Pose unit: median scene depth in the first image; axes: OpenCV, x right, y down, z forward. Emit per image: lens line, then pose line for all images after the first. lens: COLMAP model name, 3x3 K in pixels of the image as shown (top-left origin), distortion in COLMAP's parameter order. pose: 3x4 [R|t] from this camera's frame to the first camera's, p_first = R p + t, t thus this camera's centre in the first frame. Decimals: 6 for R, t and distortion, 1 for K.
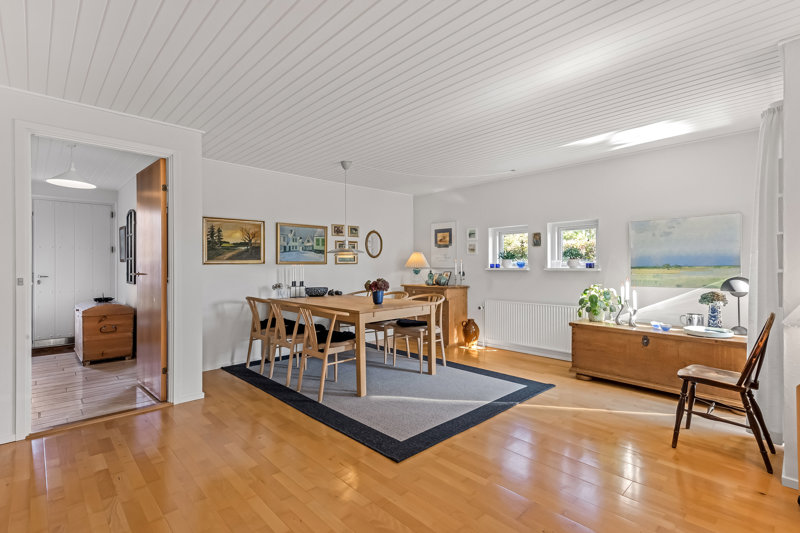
lens RADIAL K [[385.7, 0, 397.8], [0, 385.7, 267.1], [0, 0, 1]] dist [0.054270, -0.000909]
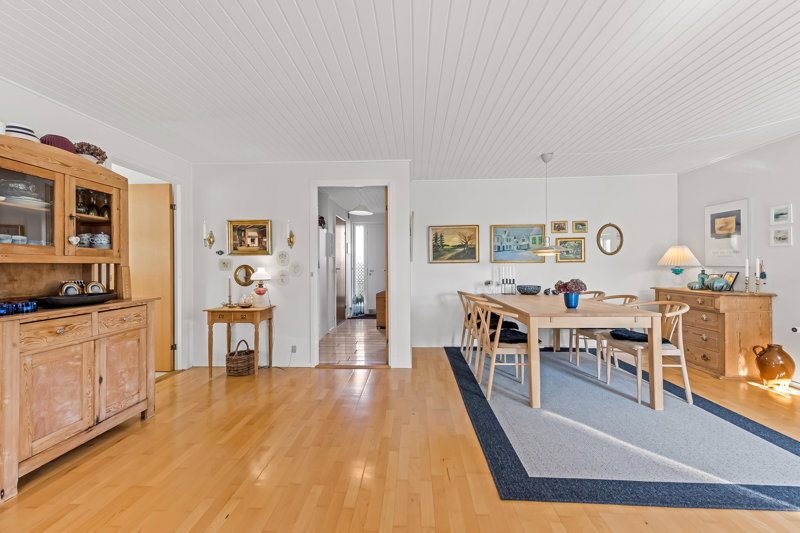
lens RADIAL K [[325.3, 0, 401.7], [0, 325.3, 263.8], [0, 0, 1]] dist [0.029185, -0.001897]
pose [[0.698684, -0.003573, -0.715422, 0.186451], [0.001600, 0.999993, -0.003432, -0.002121], [0.715429, 0.001253, 0.698685, 0.180592]]
